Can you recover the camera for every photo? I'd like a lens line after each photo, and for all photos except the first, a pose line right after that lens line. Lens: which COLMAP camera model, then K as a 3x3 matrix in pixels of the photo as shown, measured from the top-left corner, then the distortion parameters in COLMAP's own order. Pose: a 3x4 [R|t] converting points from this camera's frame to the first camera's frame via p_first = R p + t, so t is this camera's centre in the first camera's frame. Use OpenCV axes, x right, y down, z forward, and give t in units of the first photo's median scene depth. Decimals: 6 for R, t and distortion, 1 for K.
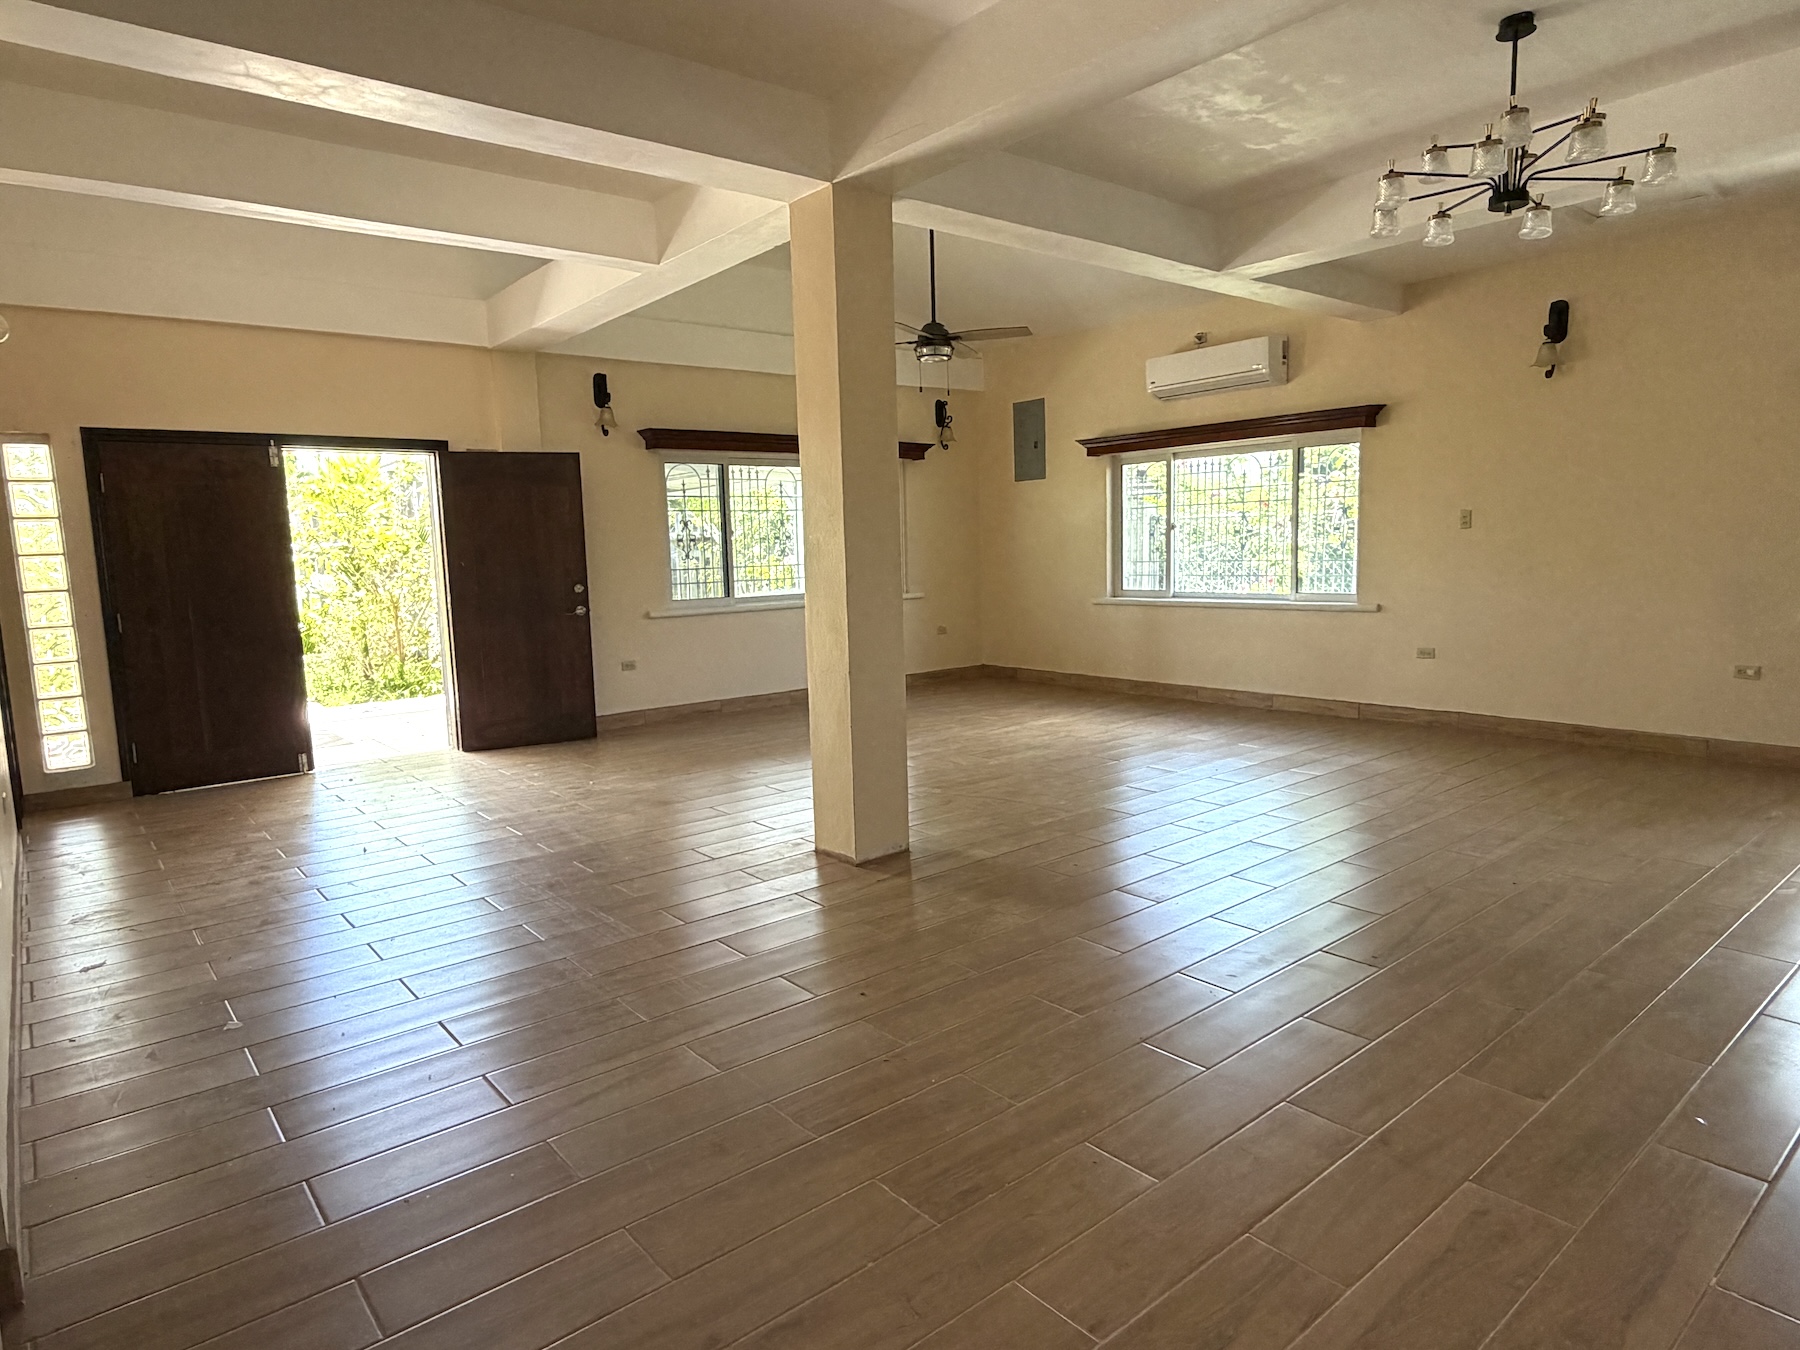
lens RADIAL K [[1061.8, 0, 898.5], [0, 1061.8, 675.9], [0, 0, 1]] dist [0.001314, -0.000662]
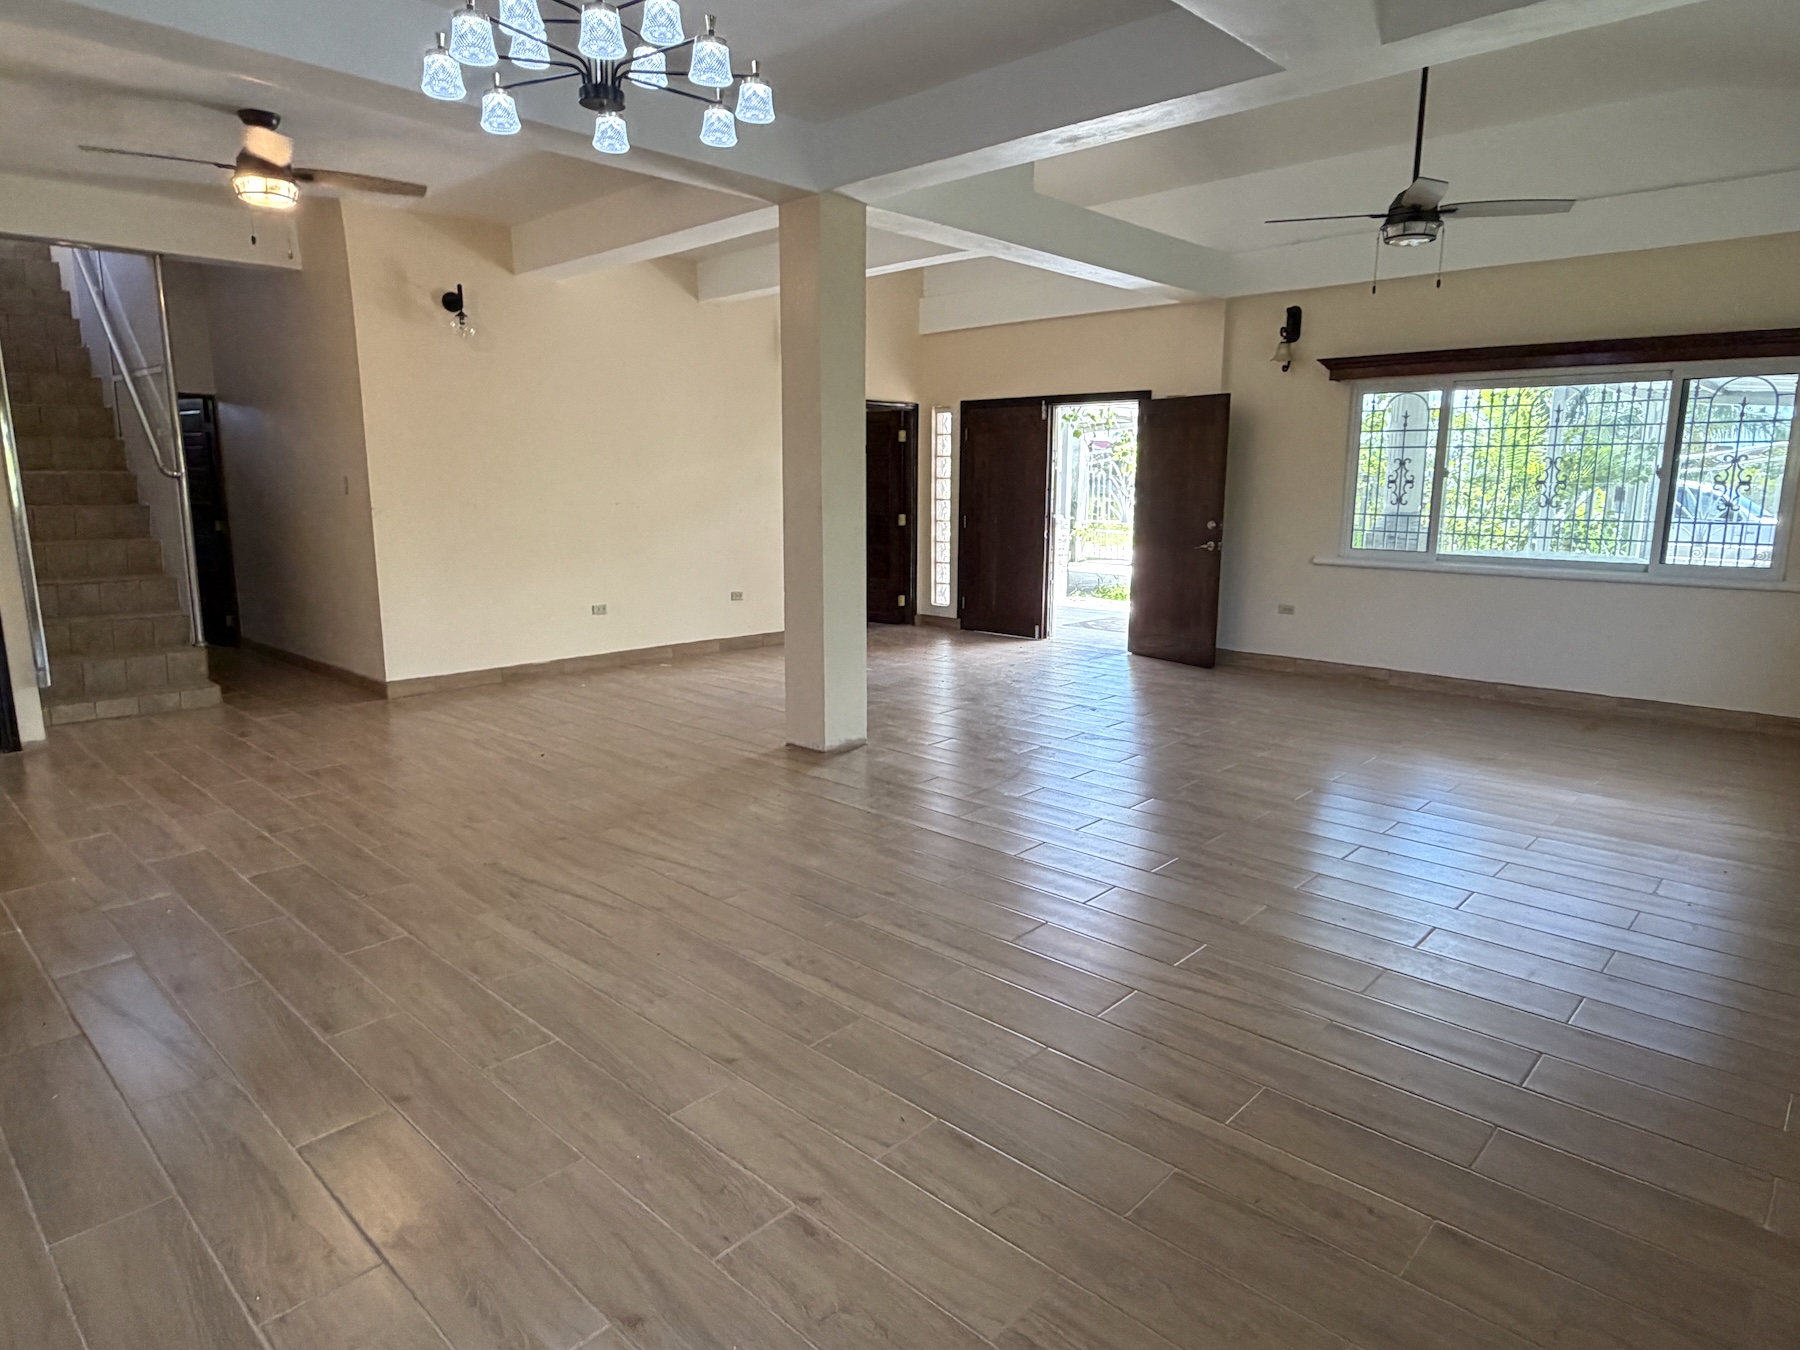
lens RADIAL K [[1061.8, 0, 898.3], [0, 1061.8, 672.9], [0, 0, 1]] dist [0.001314, -0.000662]
pose [[0.124187, 0.210863, -0.969595, 0.723153], [-0.132943, 0.971885, 0.194334, -0.104384], [0.983313, 0.104767, 0.148728, 0.559727]]
